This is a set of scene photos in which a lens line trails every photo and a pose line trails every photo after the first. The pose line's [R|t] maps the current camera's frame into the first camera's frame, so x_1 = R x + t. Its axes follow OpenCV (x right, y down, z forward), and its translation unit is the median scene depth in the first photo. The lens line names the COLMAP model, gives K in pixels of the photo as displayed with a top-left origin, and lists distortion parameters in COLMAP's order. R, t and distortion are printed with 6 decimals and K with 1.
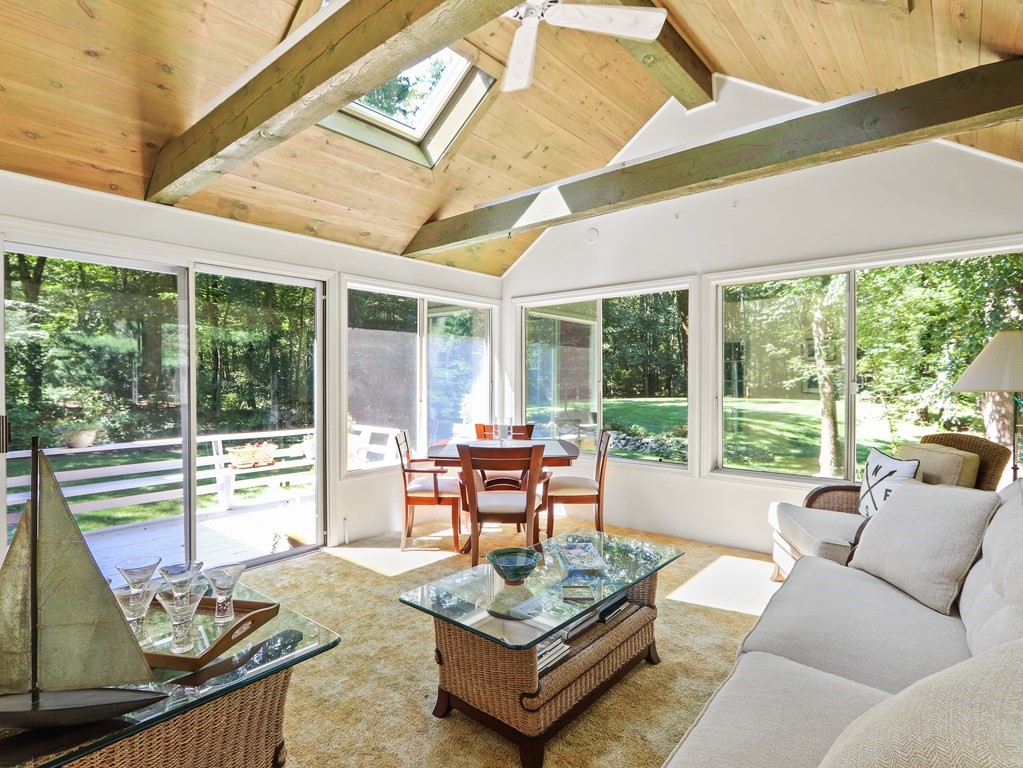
lens RADIAL K [[535.8, 0, 504.3], [0, 535.8, 388.9], [0, 0, 1]] dist [-0.002221, 0.000586]
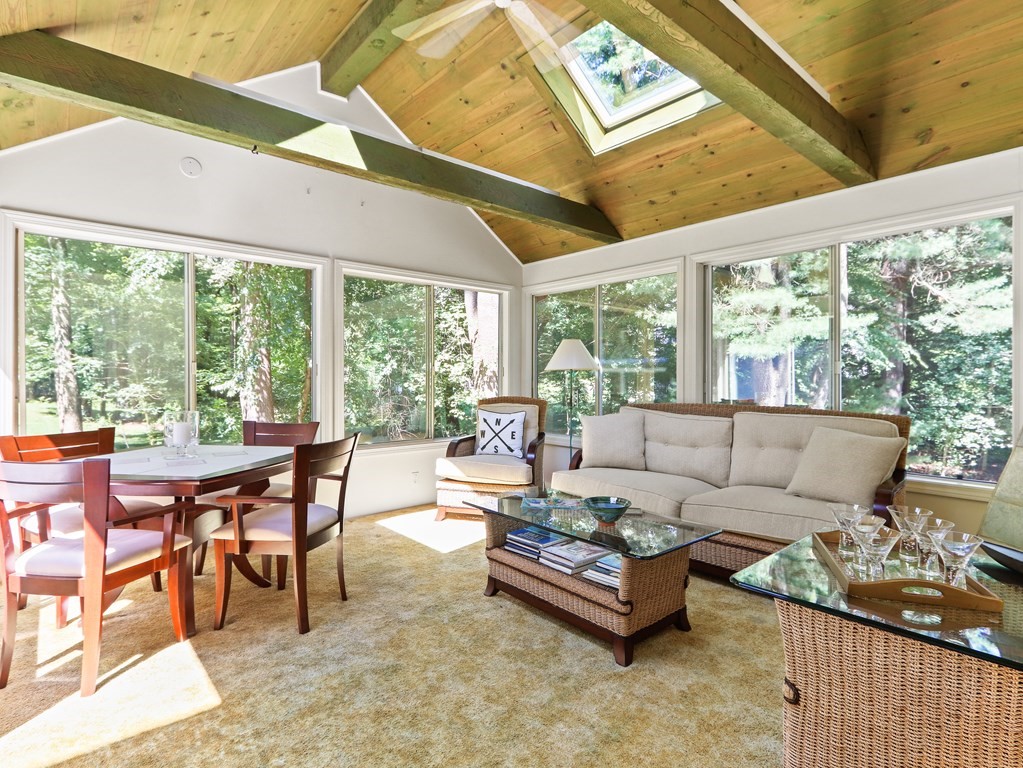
lens RADIAL K [[535.8, 0, 506.7], [0, 535.8, 378.8], [0, 0, 1]] dist [-0.002221, 0.000586]
pose [[0.149244, -0.000367, 0.988800, -0.684117], [0.015578, 0.999877, -0.001981, 0.025325], [-0.988678, 0.015699, 0.149231, 0.607781]]
